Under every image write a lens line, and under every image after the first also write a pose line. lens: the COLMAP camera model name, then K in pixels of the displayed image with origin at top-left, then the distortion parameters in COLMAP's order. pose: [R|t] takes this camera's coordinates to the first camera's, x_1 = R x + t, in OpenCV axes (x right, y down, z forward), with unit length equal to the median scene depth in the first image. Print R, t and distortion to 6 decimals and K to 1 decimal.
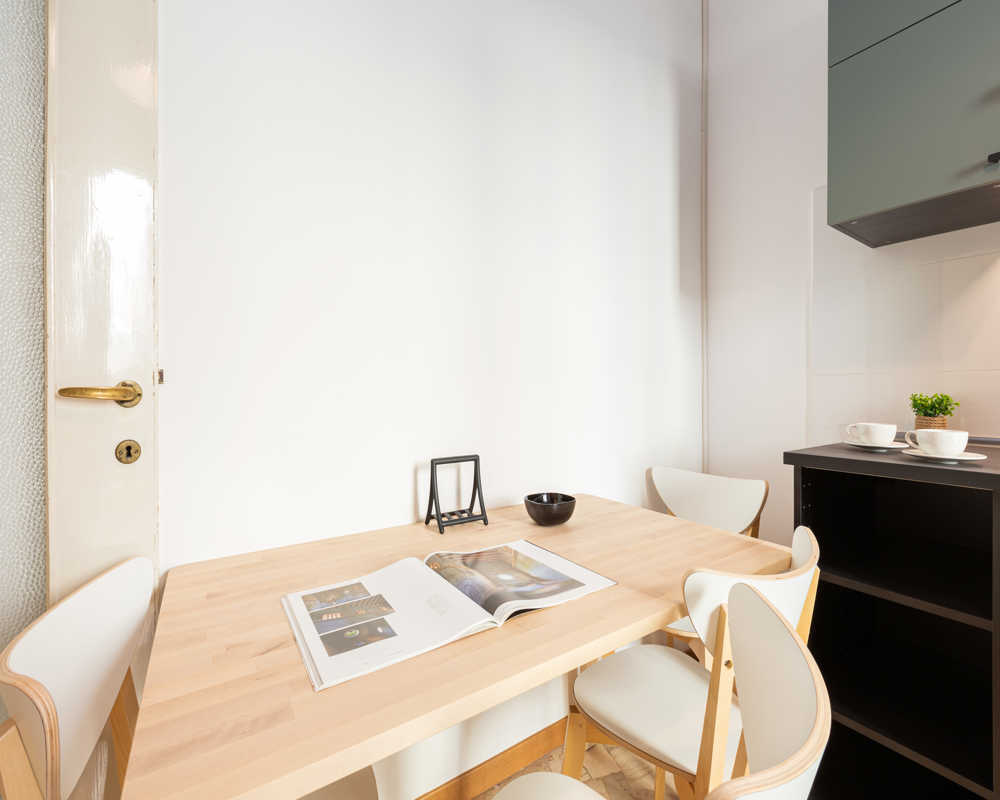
lens RADIAL K [[454.6, 0, 503.3], [0, 454.6, 390.7], [0, 0, 1]] dist [-0.003244, -0.000582]
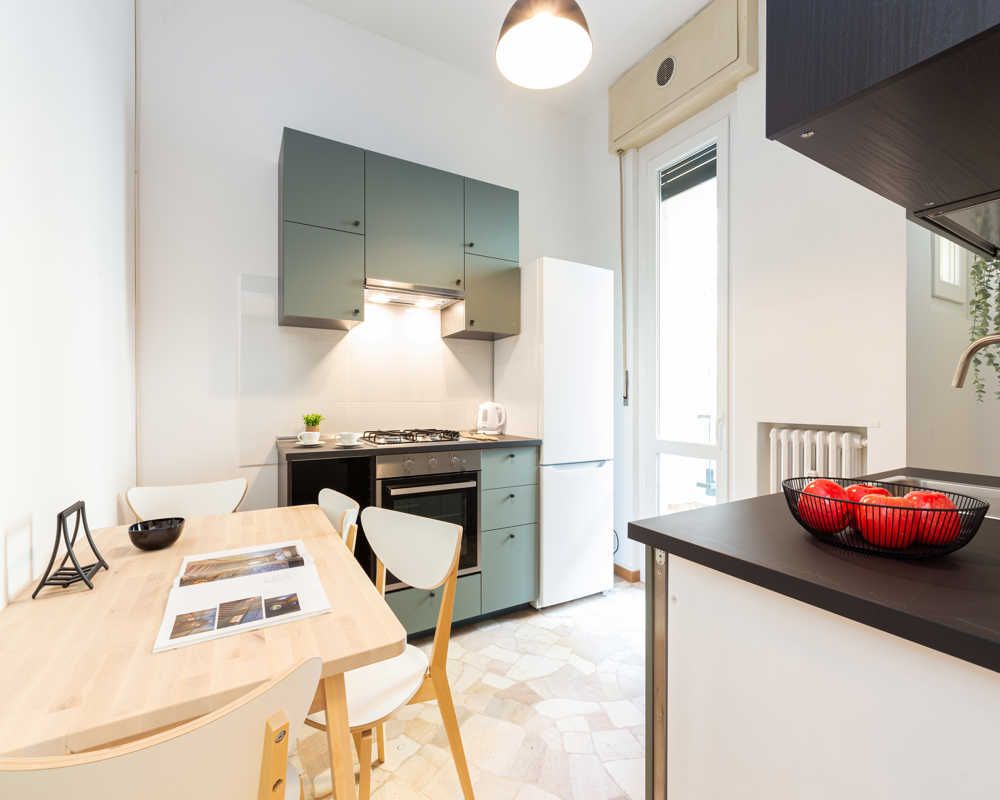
lens RADIAL K [[441.4, 0, 493.1], [0, 441.4, 396.0], [0, 0, 1]] dist [-0.002969, 0.000160]
pose [[0.092512, 0.001738, 0.995710, -0.932678], [0.000797, 0.999998, -0.001819, -0.073232], [-0.995711, 0.000962, 0.092511, 0.104706]]
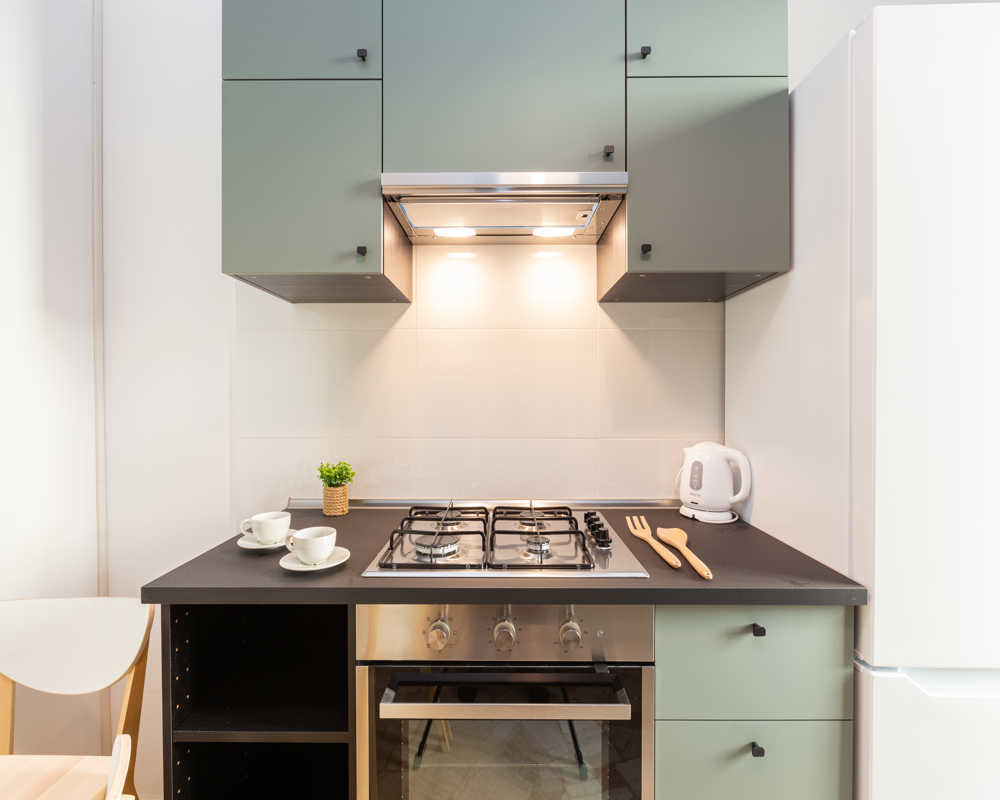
lens RADIAL K [[470.8, 0, 508.1], [0, 470.8, 393.6], [0, 0, 1]] dist [-0.004737, -0.000271]
pose [[0.563442, -0.007089, 0.826125, 0.344104], [0.002068, 0.999972, 0.007170, -0.173308], [-0.826153, -0.002332, 0.563441, 0.117769]]
